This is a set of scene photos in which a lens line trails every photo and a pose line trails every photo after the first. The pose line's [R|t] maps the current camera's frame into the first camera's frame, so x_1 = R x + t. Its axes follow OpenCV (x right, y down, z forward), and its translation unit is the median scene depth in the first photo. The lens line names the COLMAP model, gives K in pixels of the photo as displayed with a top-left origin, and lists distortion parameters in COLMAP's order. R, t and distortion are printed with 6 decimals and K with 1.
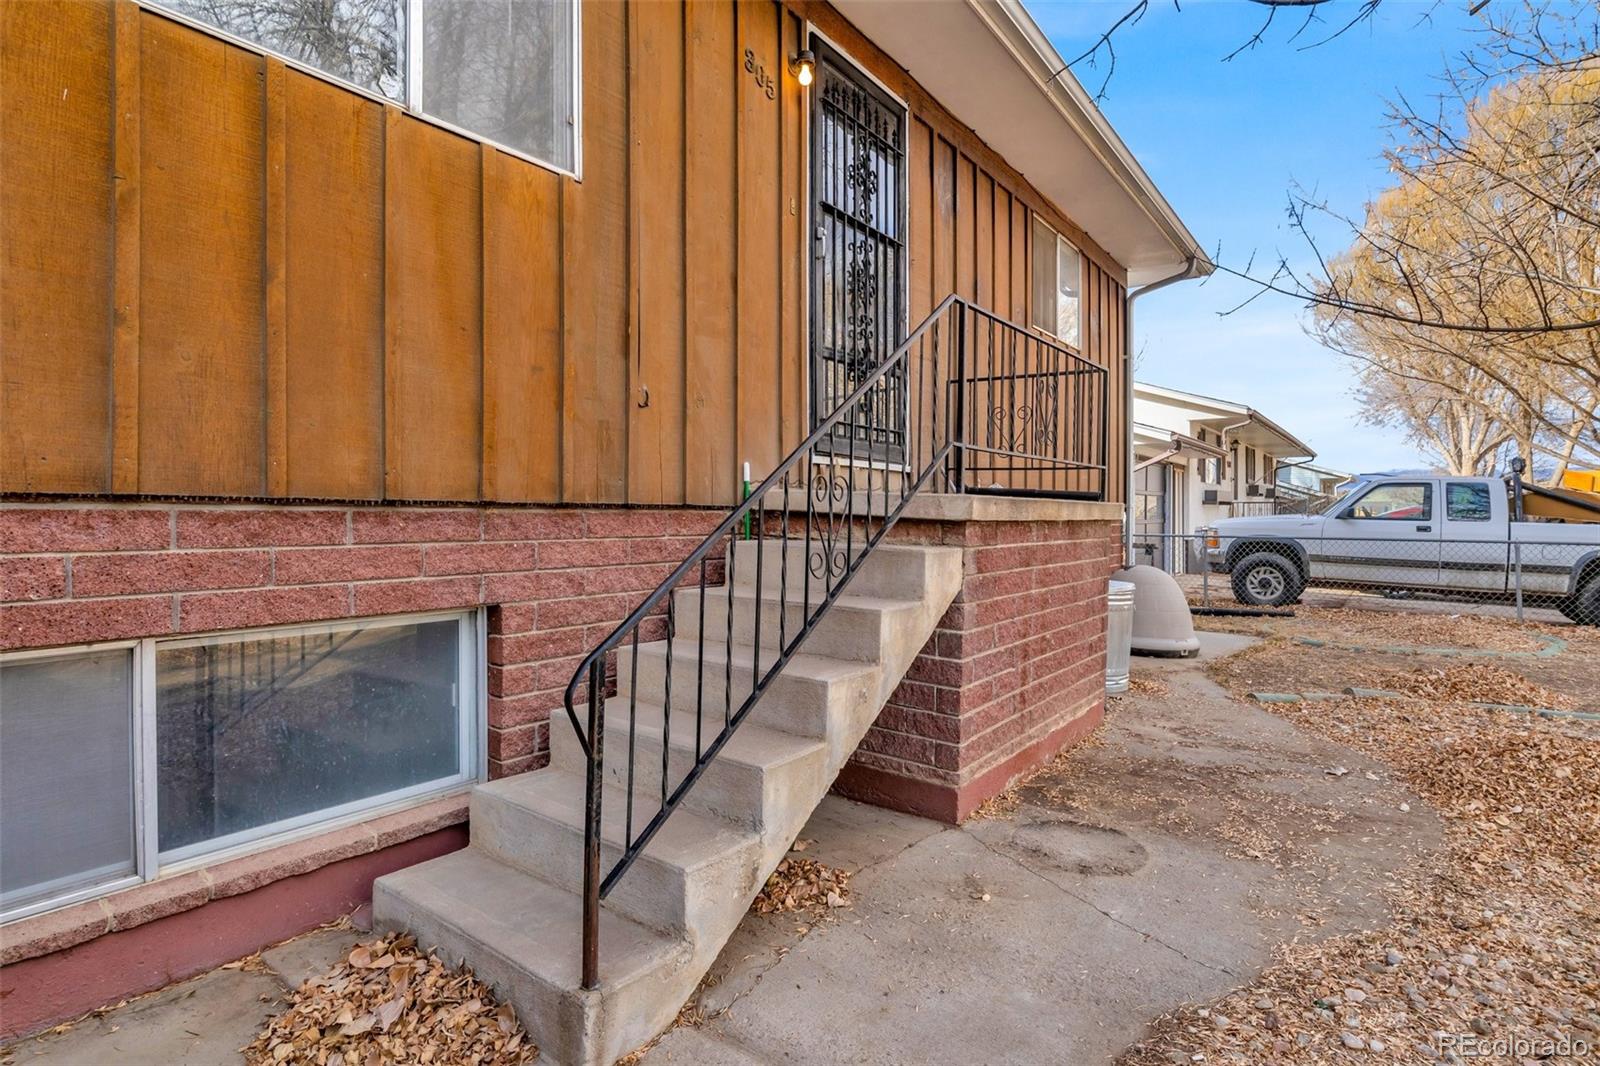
lens RADIAL K [[820.2, 0, 798.4], [0, 820.2, 505.0], [0, 0, 1]] dist [-0.002140, 0.000101]
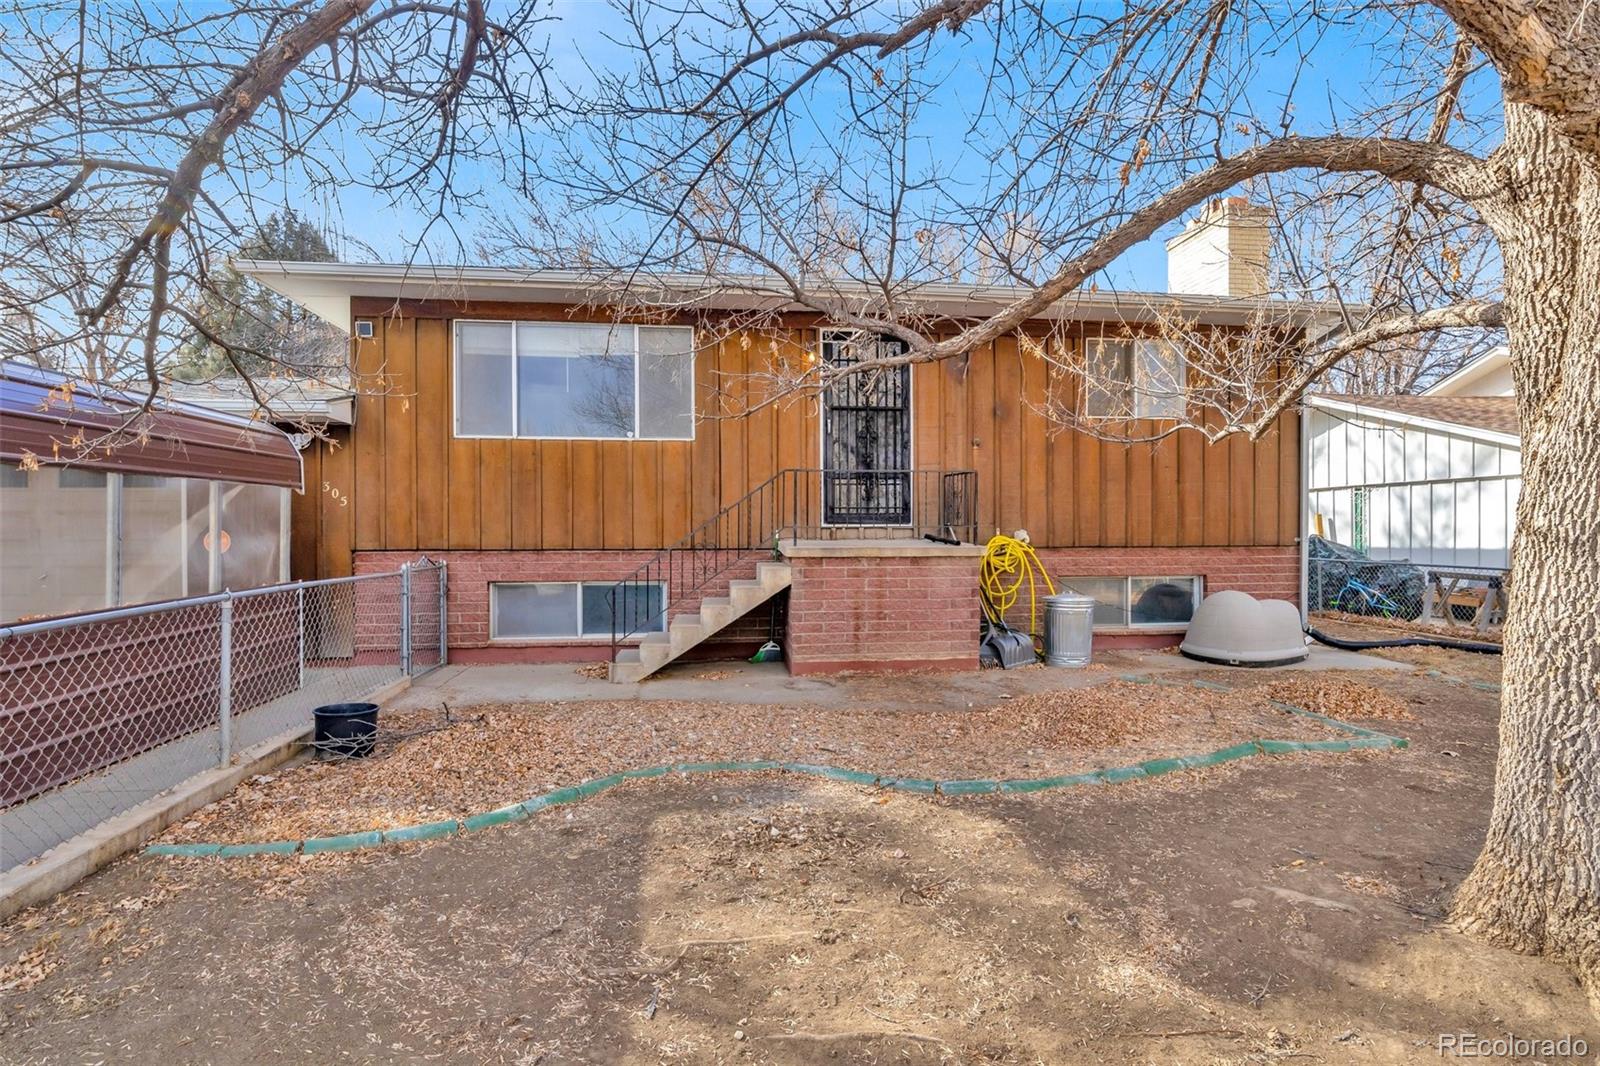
lens RADIAL K [[820.2, 0, 794.0], [0, 820.2, 533.2], [0, 0, 1]] dist [-0.002140, 0.000101]
pose [[0.669923, -0.011796, -0.742337, 2.256354], [0.008250, 0.999930, -0.008445, -0.033483], [0.742385, -0.000467, 0.669974, -0.754672]]
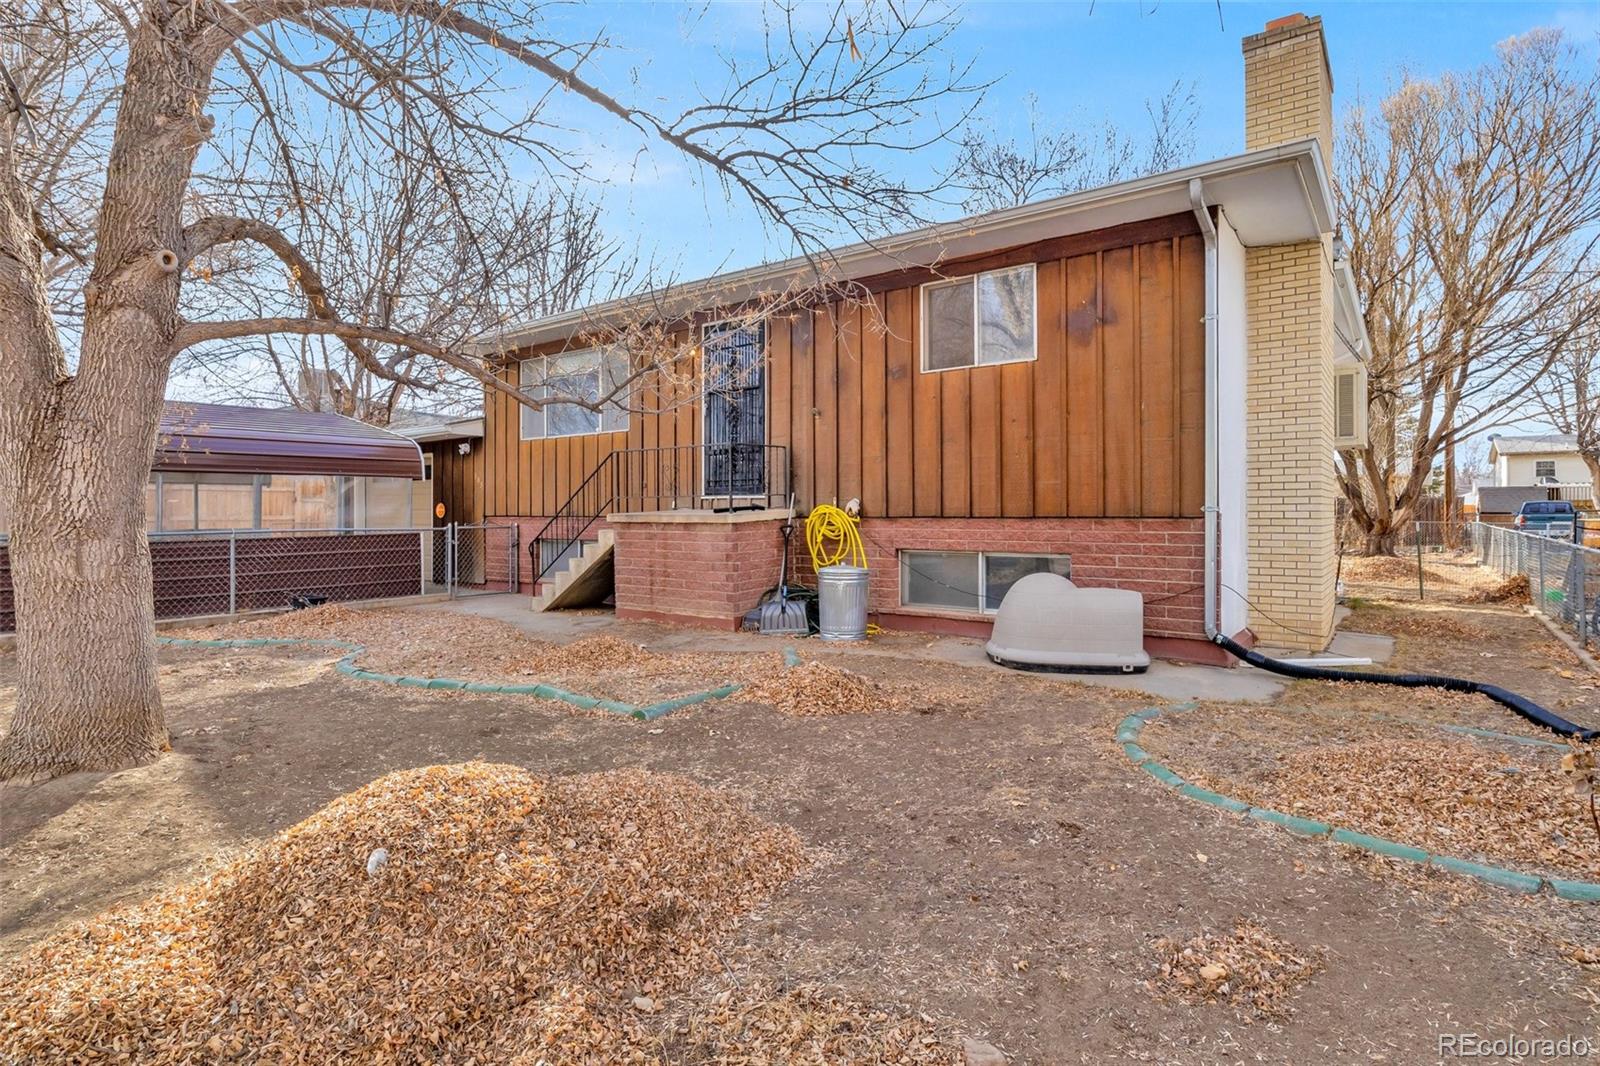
lens RADIAL K [[820.2, 0, 801.1], [0, 820.2, 527.5], [0, 0, 1]] dist [-0.002140, 0.000101]
pose [[-0.009782, -0.001179, -0.999951, 3.575585], [-0.002405, 0.999996, -0.001156, 0.045391], [0.999949, 0.002394, -0.009784, 1.874193]]
